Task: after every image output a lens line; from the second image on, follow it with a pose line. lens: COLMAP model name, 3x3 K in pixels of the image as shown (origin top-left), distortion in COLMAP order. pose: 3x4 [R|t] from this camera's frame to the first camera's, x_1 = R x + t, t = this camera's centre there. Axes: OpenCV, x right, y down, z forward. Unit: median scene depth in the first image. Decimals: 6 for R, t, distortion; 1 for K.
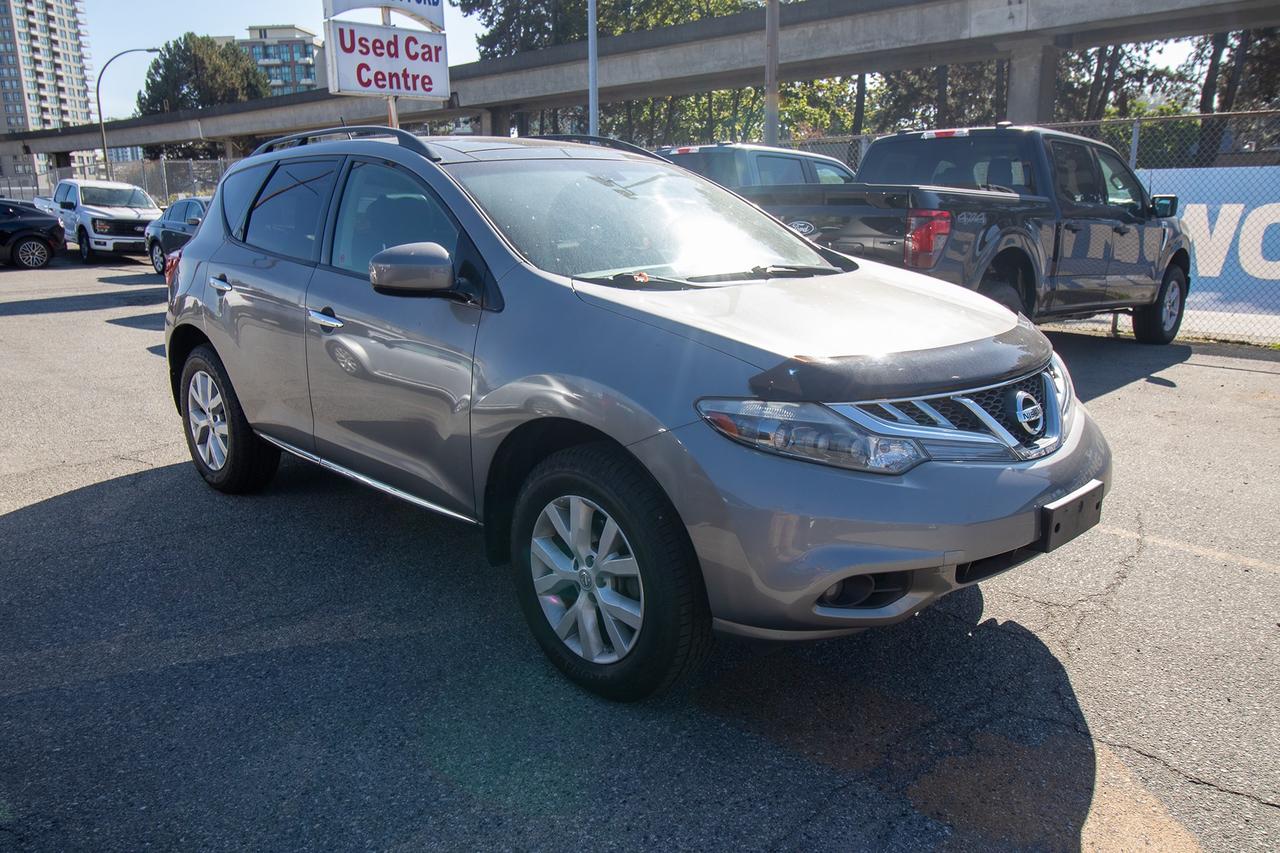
lens RADIAL K [[969.0, 0, 640.0], [0, 969.0, 426.5], [0, 0, 1]] dist [0.005070, 0.006834]
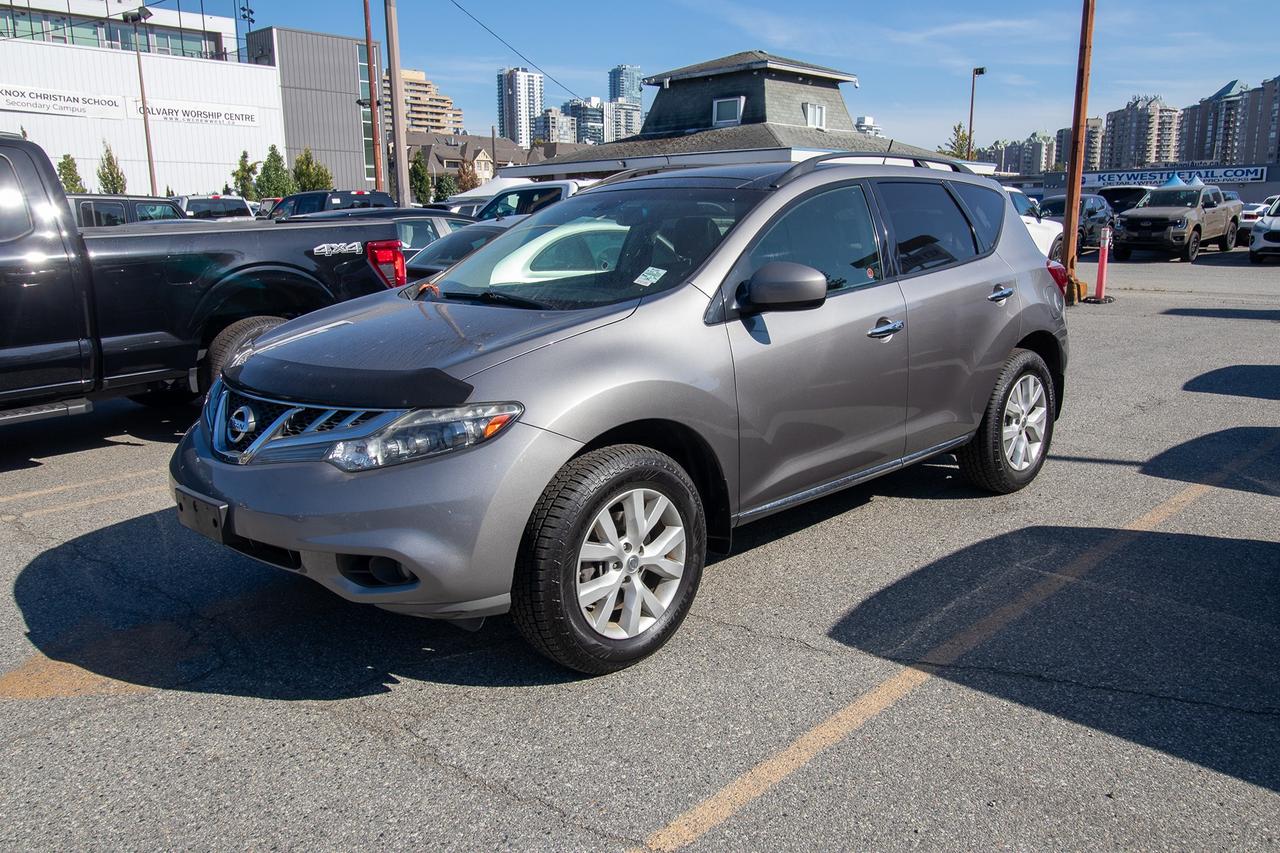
lens RADIAL K [[1007.1, 0, 634.0], [0, 1007.1, 425.8], [0, 0, 1]] dist [0.014569, -0.002578]
pose [[0.011533, 0.212742, -0.977040, 0.230212], [-0.213325, 0.955134, 0.205454, -0.052335], [0.976913, 0.206058, 0.056399, 0.203037]]
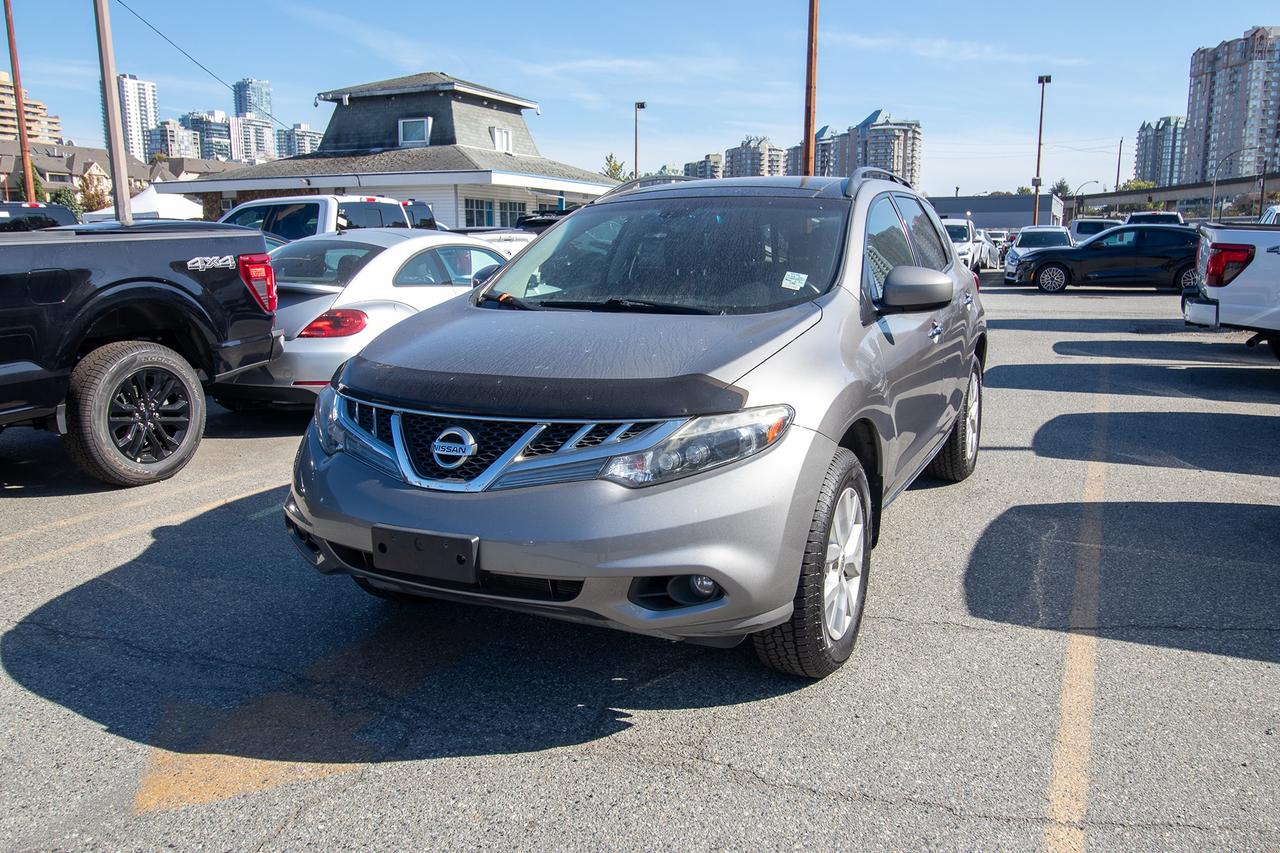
lens RADIAL K [[1011.9, 0, 640.0], [0, 1011.9, 426.5], [0, 0, 1]] dist [0.014768, -0.006801]
pose [[0.345138, 0.180001, -0.921129, 0.210606], [-0.210740, 0.971239, 0.110831, -0.028500], [0.914586, 0.155867, 0.373145, 0.114127]]
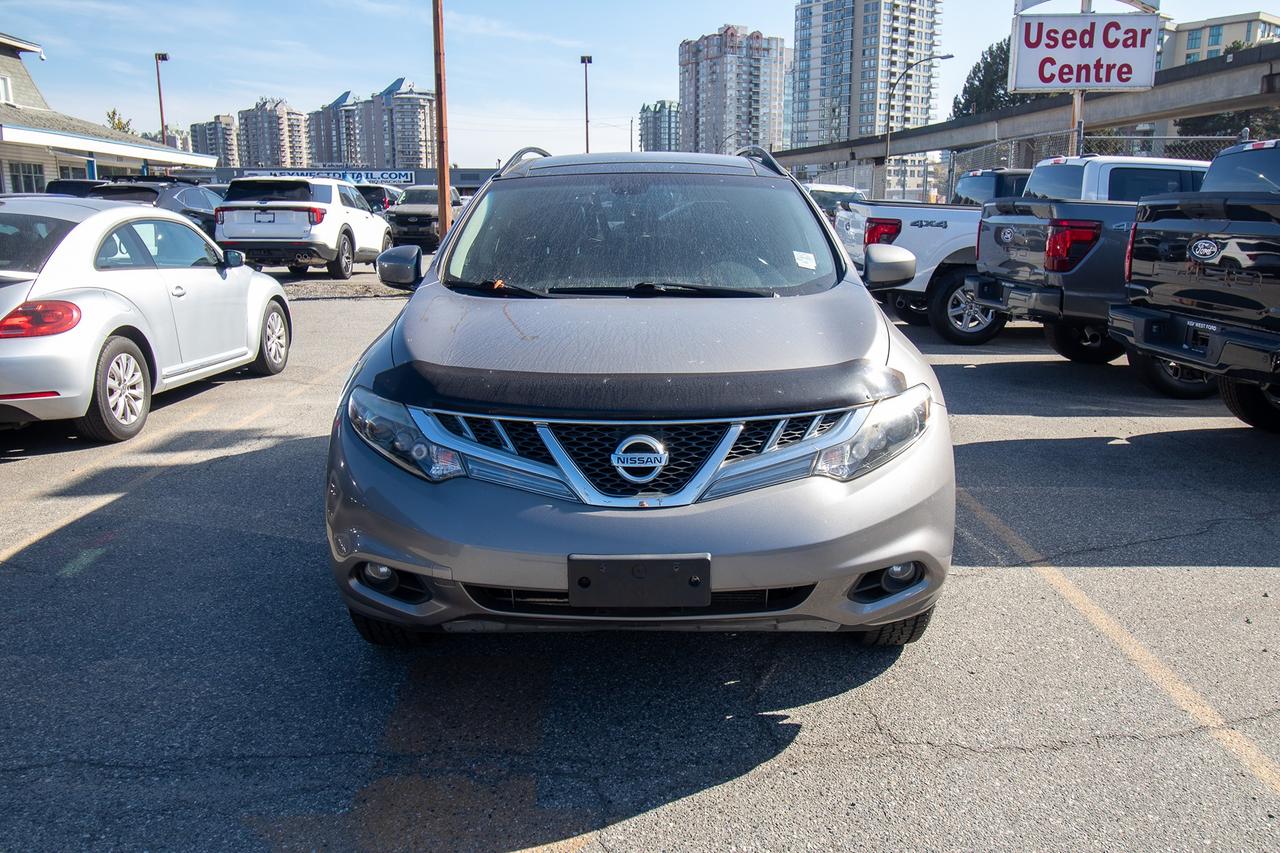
lens RADIAL K [[1011.9, 0, 640.0], [0, 1011.9, 426.5], [0, 0, 1]] dist [0.014768, -0.006801]
pose [[0.715352, 0.158078, -0.680649, 0.151121], [-0.165122, 0.984730, 0.055159, -0.013974], [0.678975, 0.072932, 0.730530, 0.045874]]
